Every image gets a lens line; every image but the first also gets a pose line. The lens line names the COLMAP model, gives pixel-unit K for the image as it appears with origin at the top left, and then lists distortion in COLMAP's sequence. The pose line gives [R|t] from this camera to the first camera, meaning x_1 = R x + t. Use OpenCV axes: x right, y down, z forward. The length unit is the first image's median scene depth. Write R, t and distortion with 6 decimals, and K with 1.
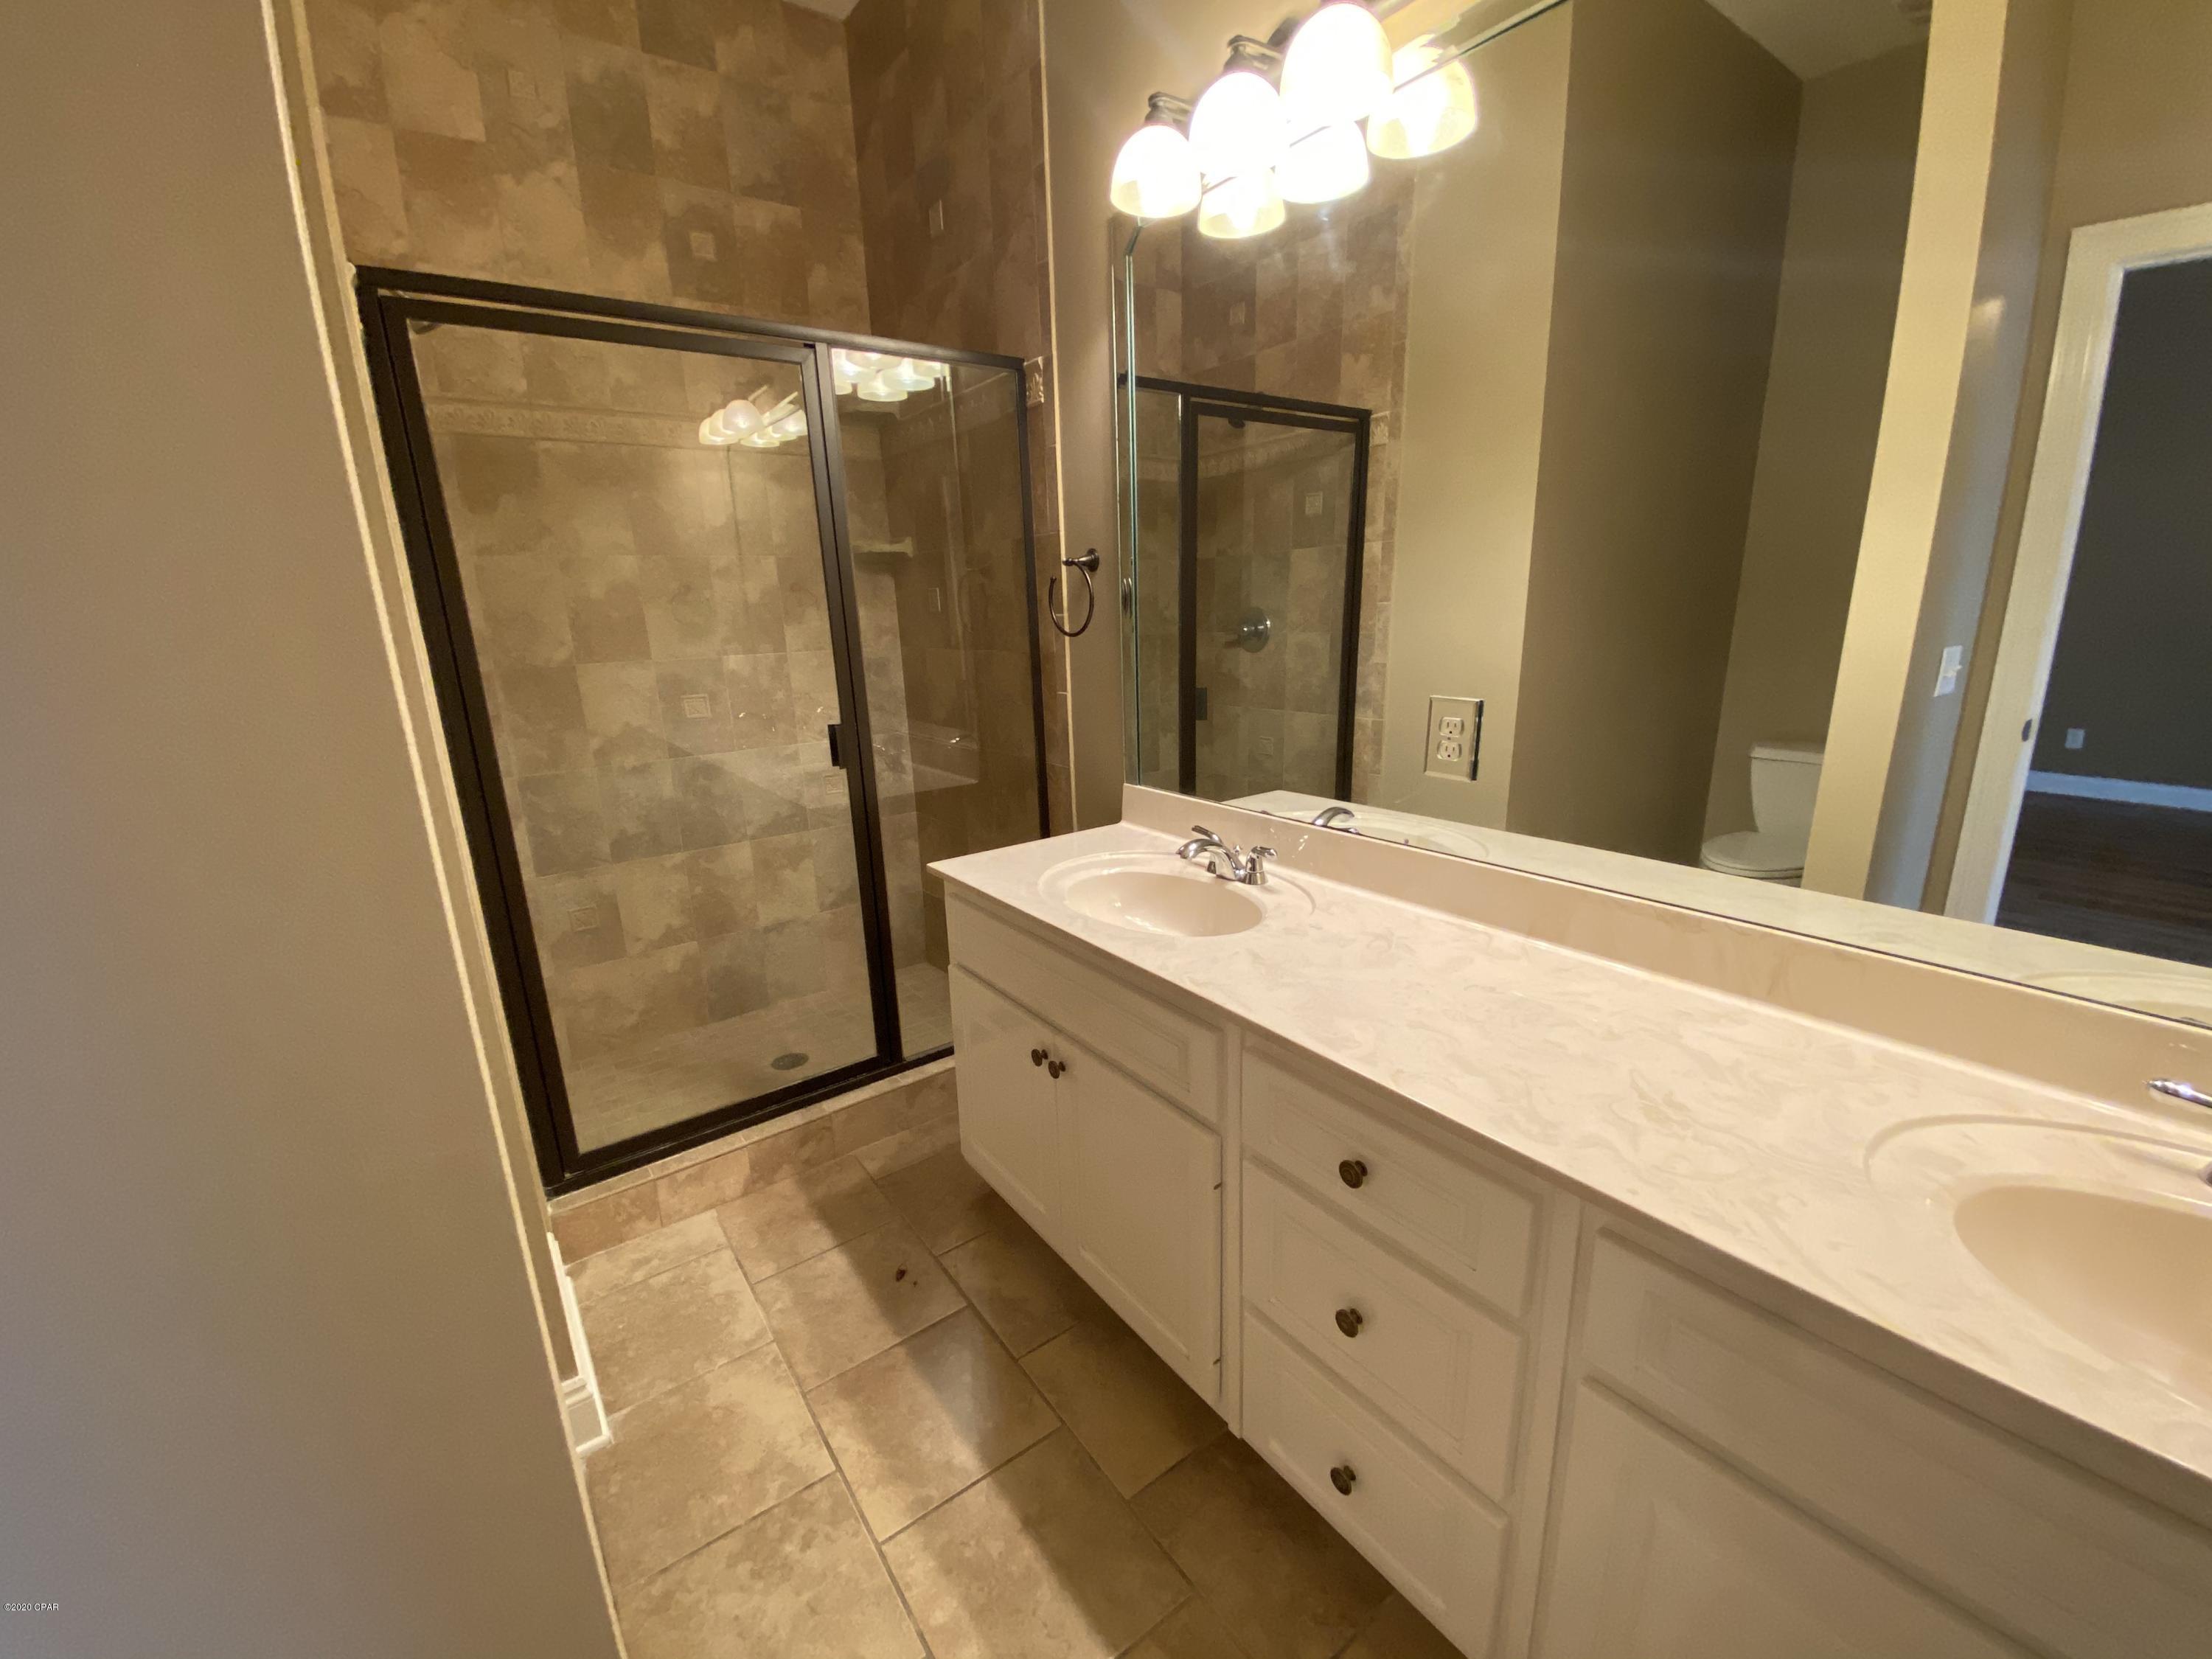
lens RADIAL K [[893.4, 0, 1104.0], [0, 893.4, 852.6], [0, 0, 1]] dist [0.001568, -0.008538]
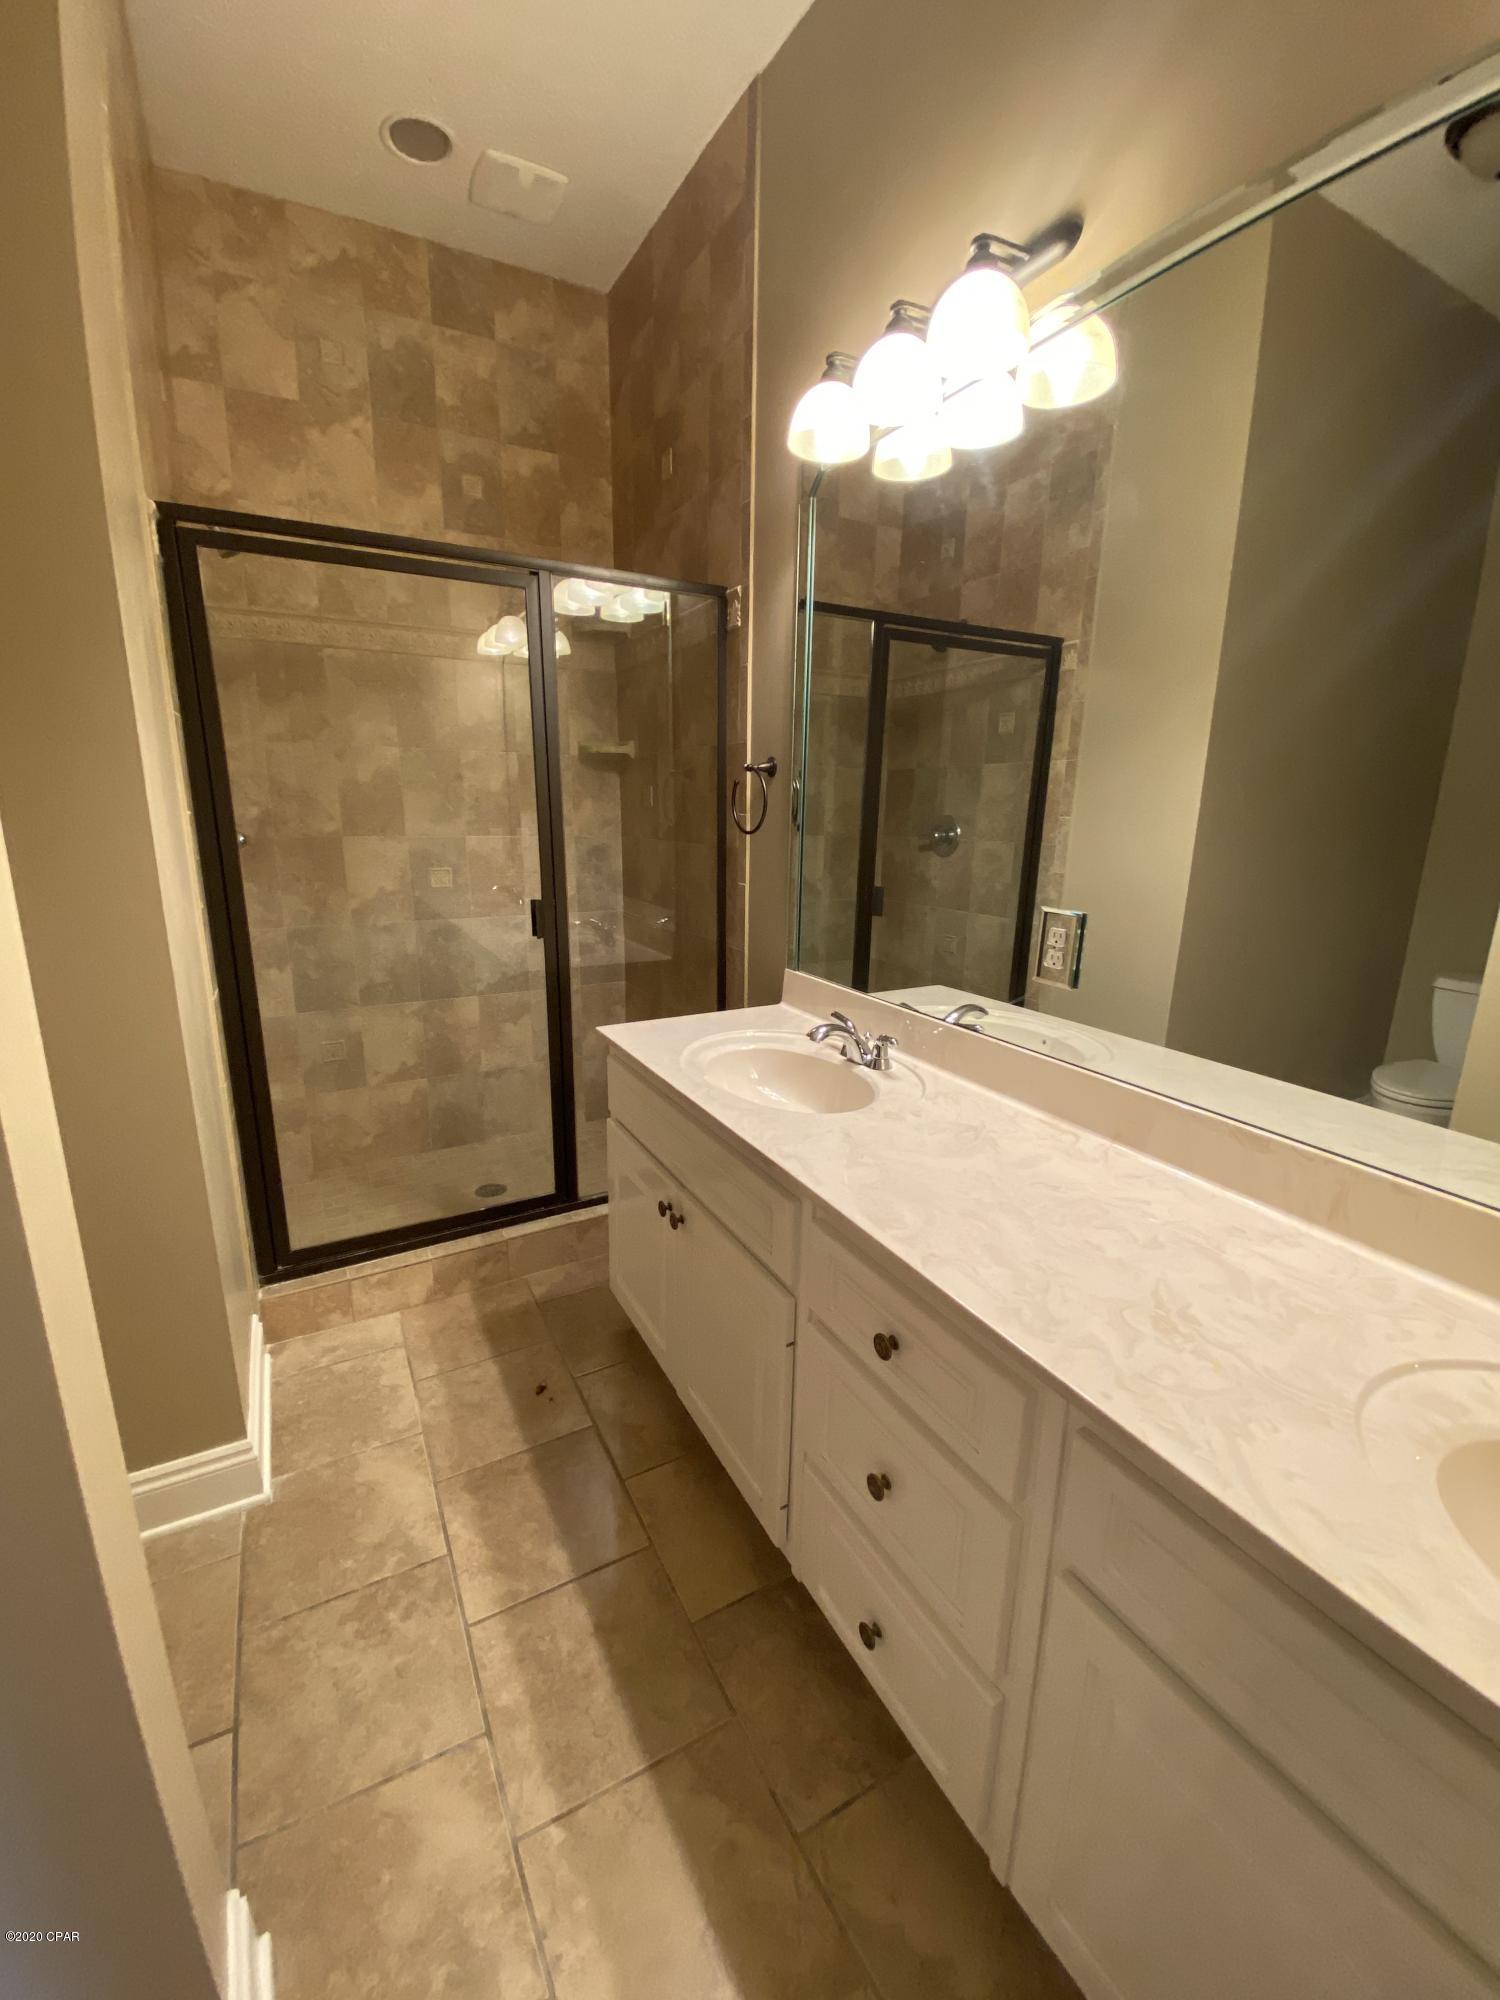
lens RADIAL K [[807.8, 0, 739.6], [0, 807.8, 1010.9], [0, 0, 1]] dist [0.001568, -0.008538]
pose [[0.990256, 0.075668, -0.116911, 0.109725], [-0.078090, 0.996814, -0.016267, -0.006336], [0.115308, 0.025238, 0.993009, 0.006930]]
